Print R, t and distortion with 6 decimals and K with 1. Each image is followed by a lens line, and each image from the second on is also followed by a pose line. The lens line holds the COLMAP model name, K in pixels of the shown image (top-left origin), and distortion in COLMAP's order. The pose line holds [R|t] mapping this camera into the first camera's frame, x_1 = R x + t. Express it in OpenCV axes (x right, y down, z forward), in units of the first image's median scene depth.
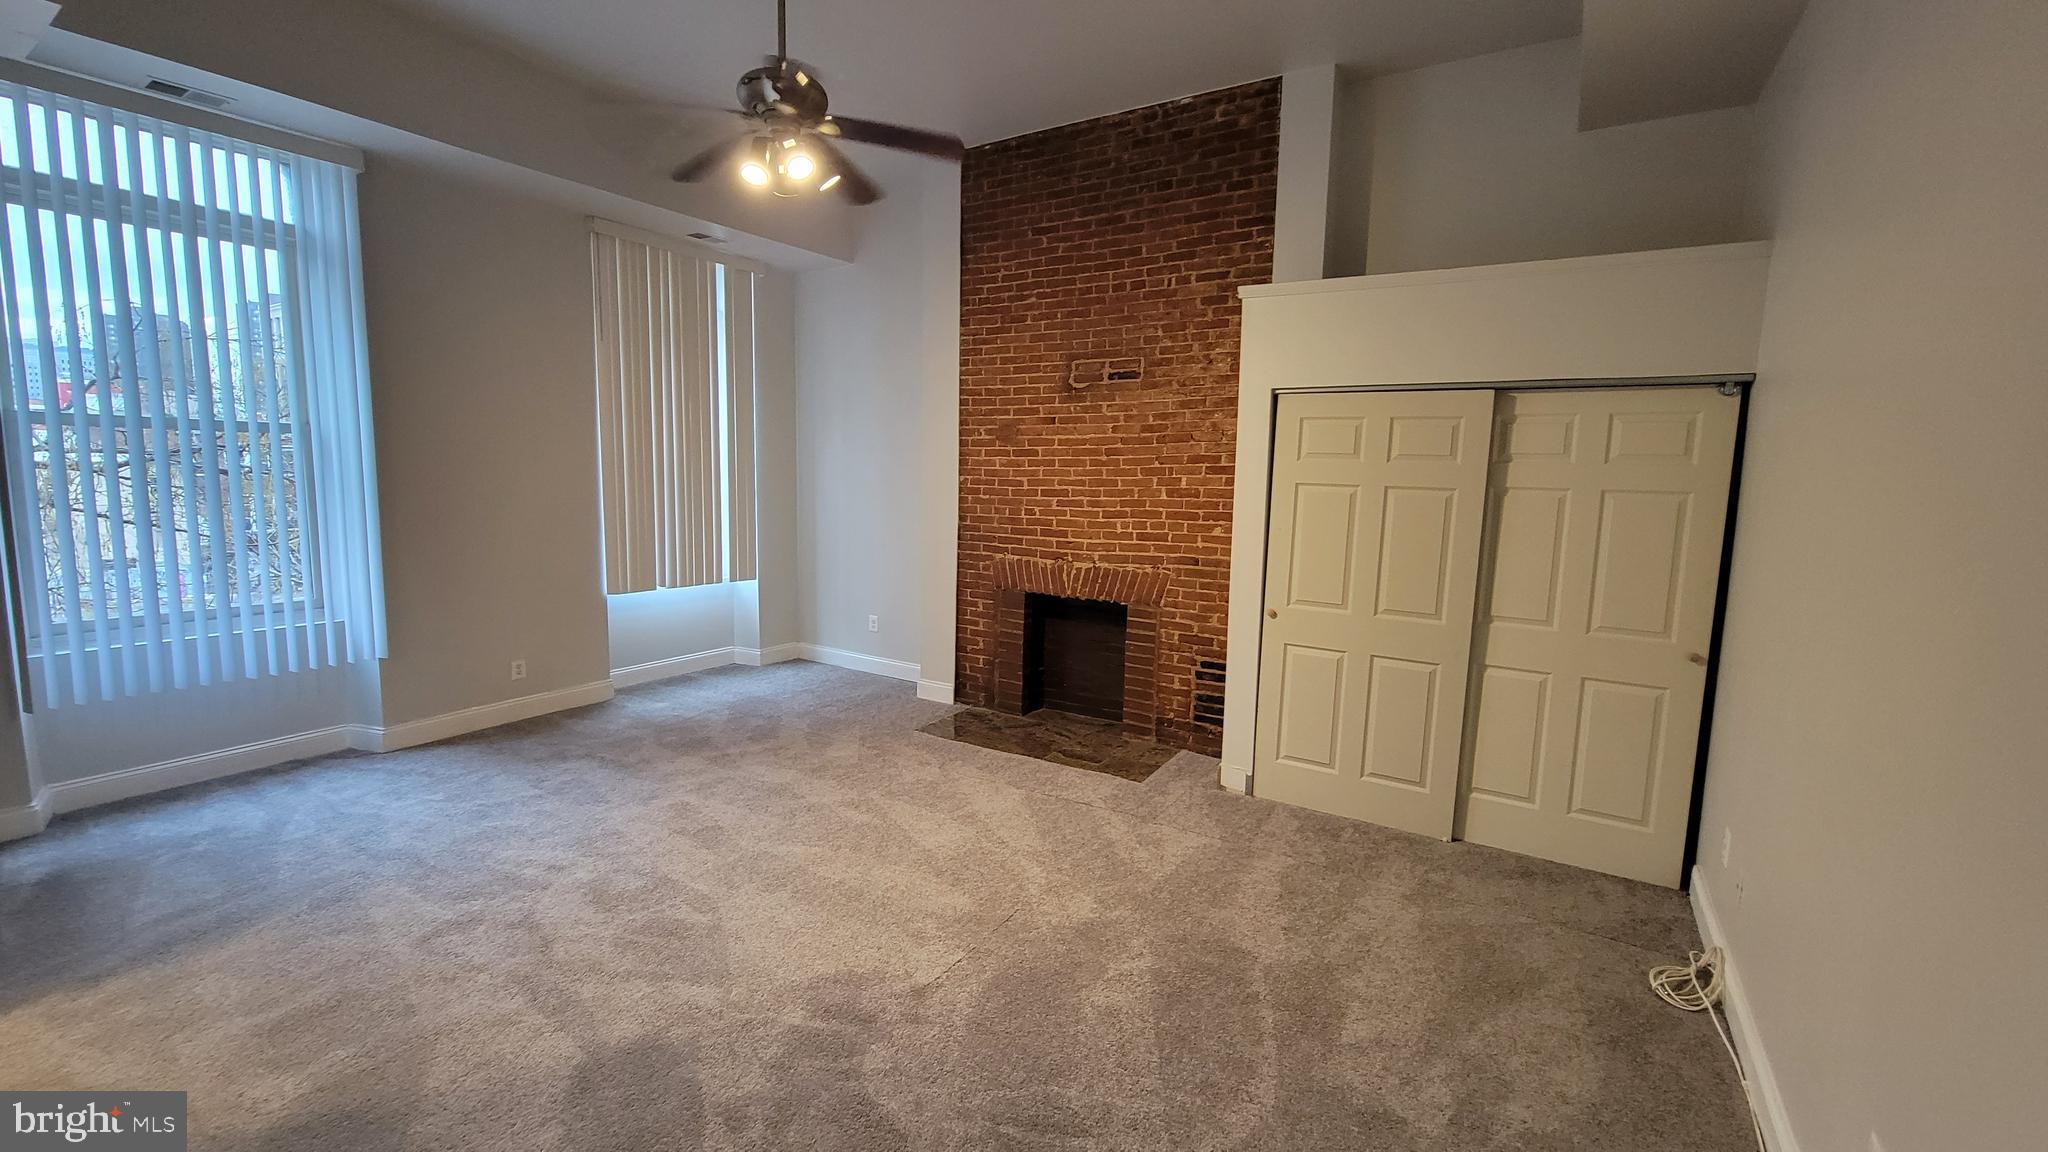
lens RADIAL K [[839.9, 0, 1019.6], [0, 839.9, 571.4], [0, 0, 1]] dist [0.000800, 0.000106]
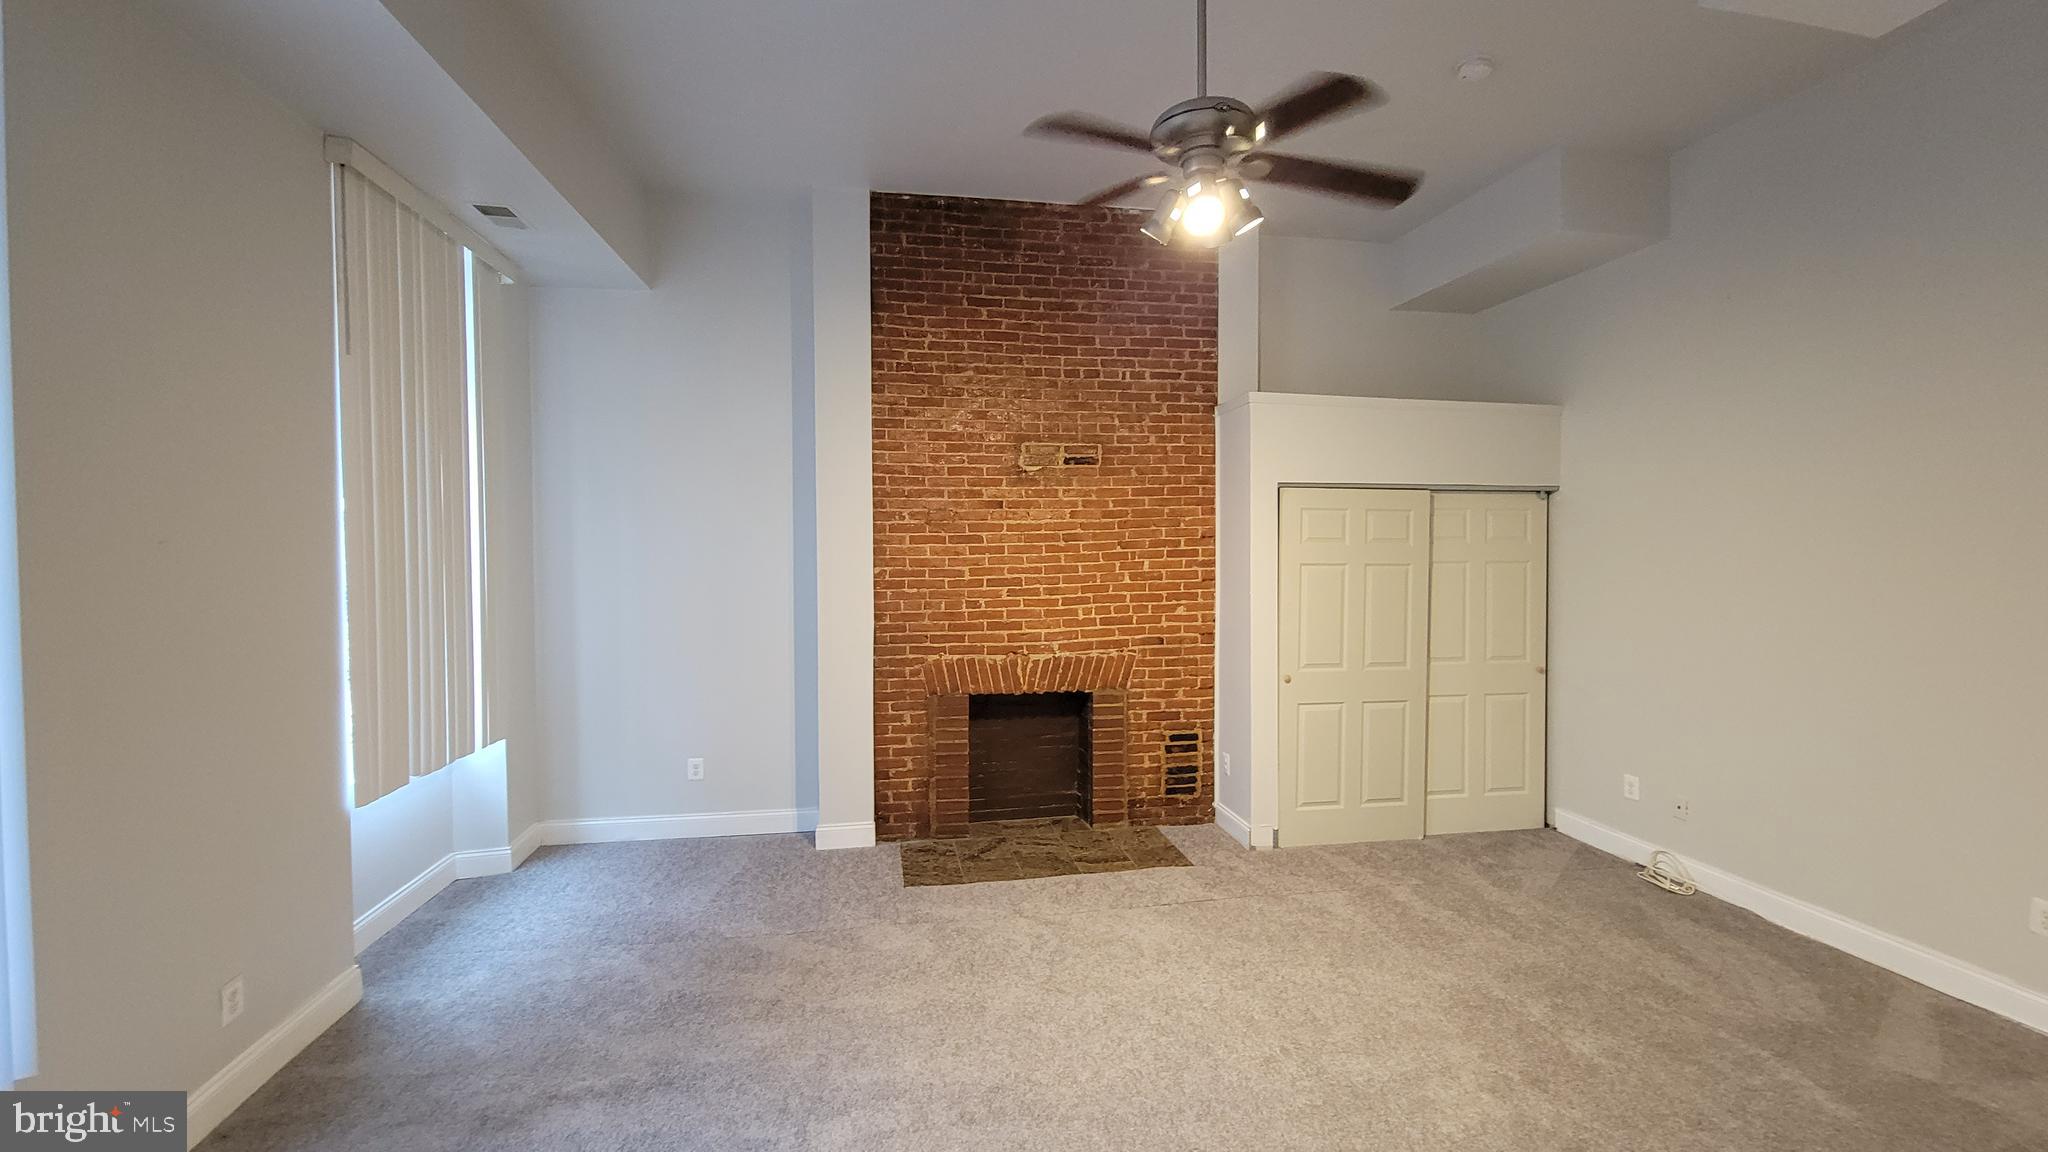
lens RADIAL K [[839.9, 0, 1019.6], [0, 839.9, 571.4], [0, 0, 1]] dist [0.000800, 0.000106]
pose [[0.739299, -0.044276, 0.671921, -0.587385], [0.099159, 0.994116, -0.043594, -0.065722], [-0.666037, 0.098856, 0.739339, 0.318631]]
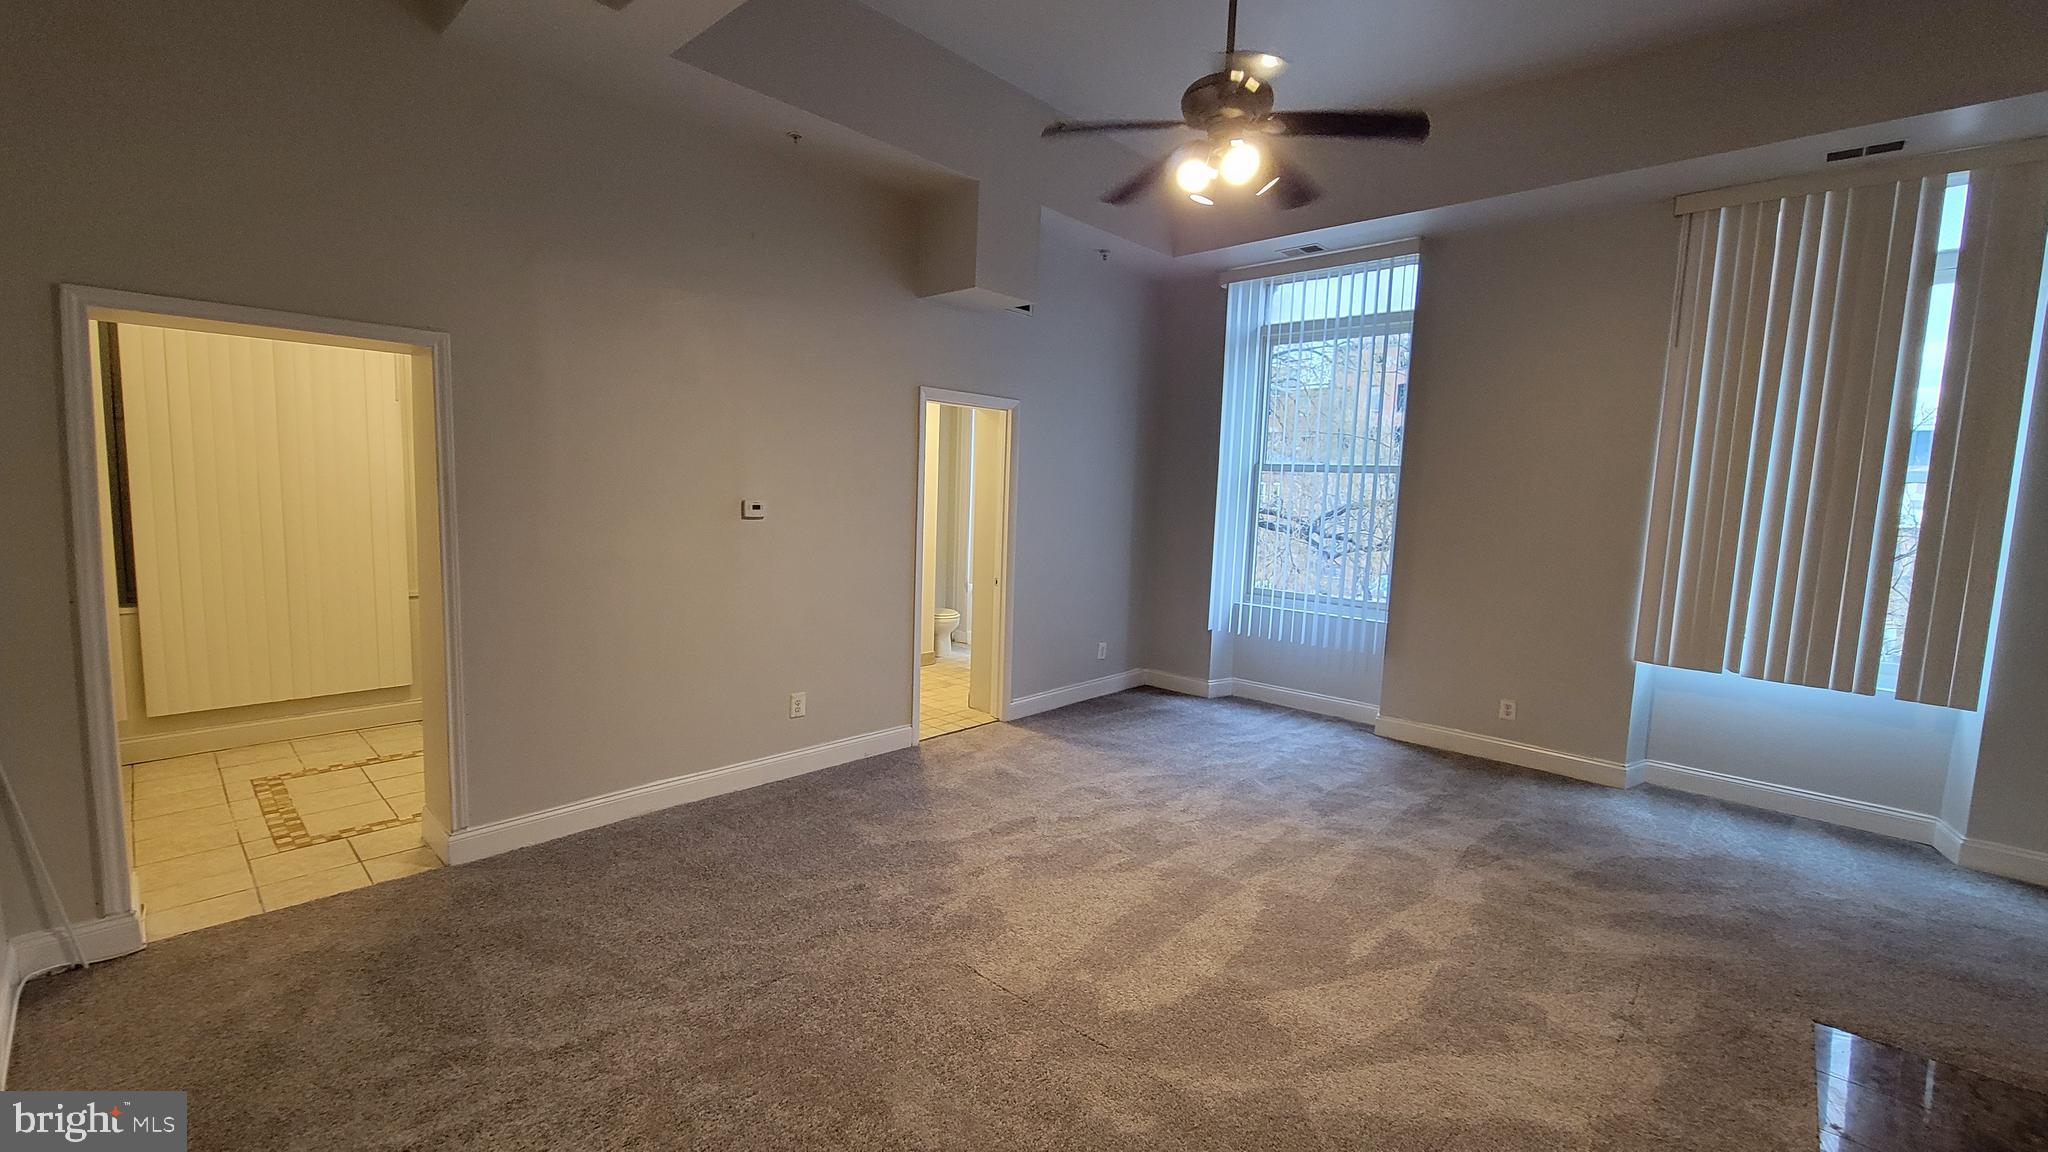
lens RADIAL K [[839.9, 0, 1019.6], [0, 839.9, 571.4], [0, 0, 1]] dist [0.000800, 0.000106]
pose [[-0.185463, 0.072938, -0.979940, 0.448521], [-0.154435, 0.982685, 0.102371, -0.052311], [0.970440, 0.170324, -0.170988, 0.606937]]
